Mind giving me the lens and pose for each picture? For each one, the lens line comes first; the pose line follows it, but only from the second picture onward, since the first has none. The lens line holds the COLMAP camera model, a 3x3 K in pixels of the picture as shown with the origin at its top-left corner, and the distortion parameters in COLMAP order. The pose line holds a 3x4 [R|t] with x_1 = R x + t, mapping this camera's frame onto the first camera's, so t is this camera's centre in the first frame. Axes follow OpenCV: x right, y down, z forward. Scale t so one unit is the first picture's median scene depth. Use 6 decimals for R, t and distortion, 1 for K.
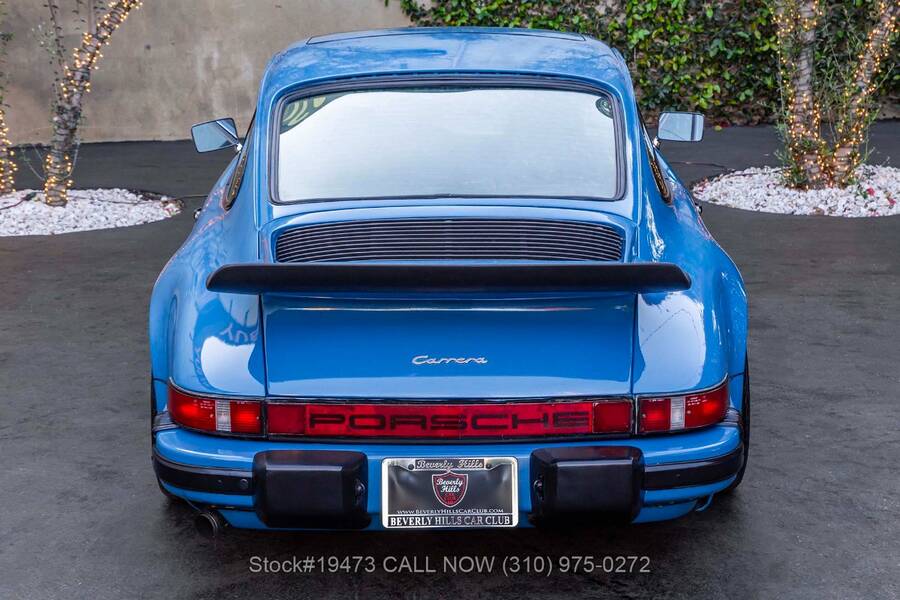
lens RADIAL K [[1816.9, 0, 443.3], [0, 1816.9, 296.6], [0, 0, 1]] dist [0.320811, 0.000000]
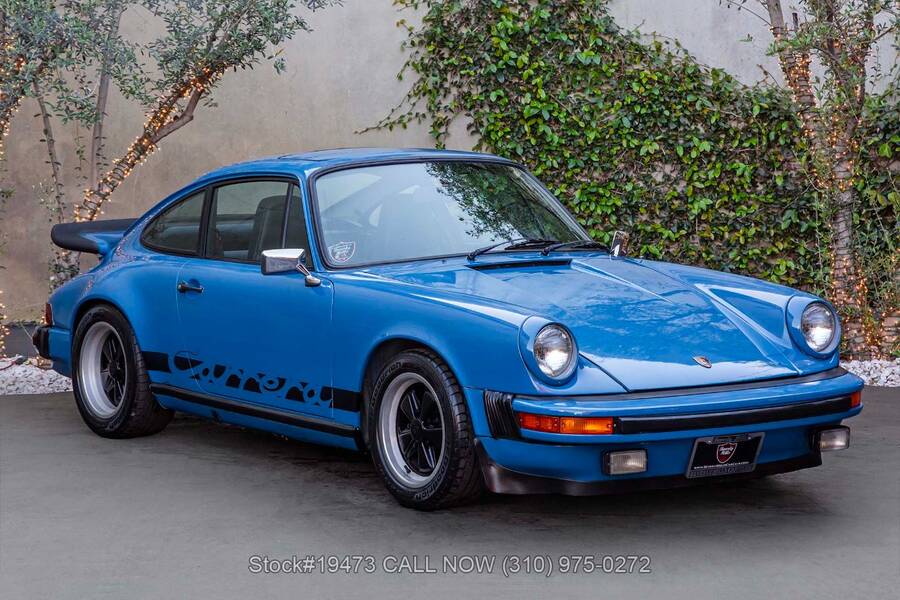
lens RADIAL K [[2738.2, 0, 453.5], [0, 2738.2, 260.6], [0, 0, 1]] dist [0.699093, 0.000000]
pose [[0.997871, 0.006084, -0.064934, 0.074600], [-0.015436, 0.989383, -0.144510, 0.081693], [0.063365, 0.145205, 0.987370, -0.335055]]
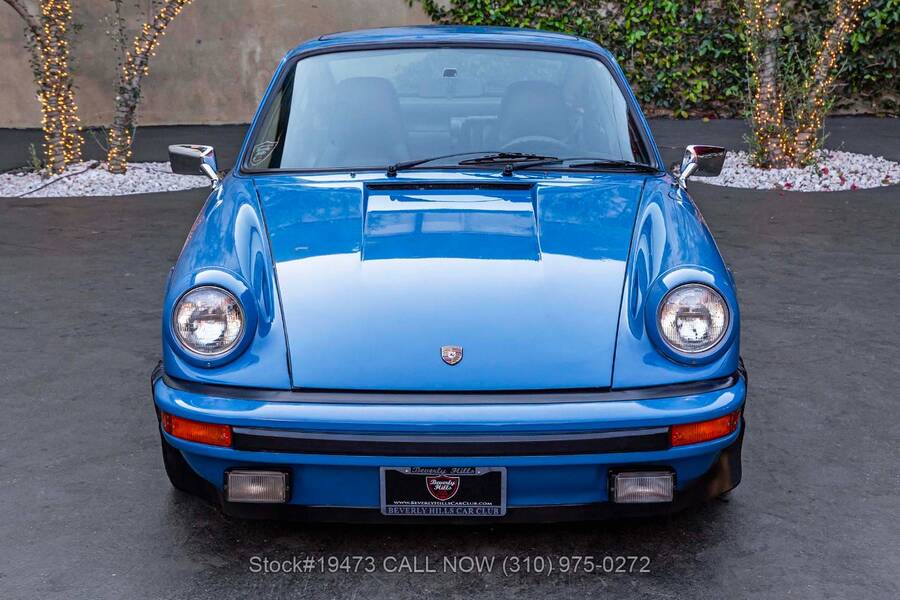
lens RADIAL K [[1834.5, 0, 447.4], [0, 1834.5, 302.9], [0, 0, 1]] dist [0.312300, 0.000000]
pose [[0.999554, 0.015167, -0.025729, 0.023548], [-0.015400, 0.999842, -0.008856, 0.032354], [0.025591, 0.009248, 0.999630, -0.130984]]
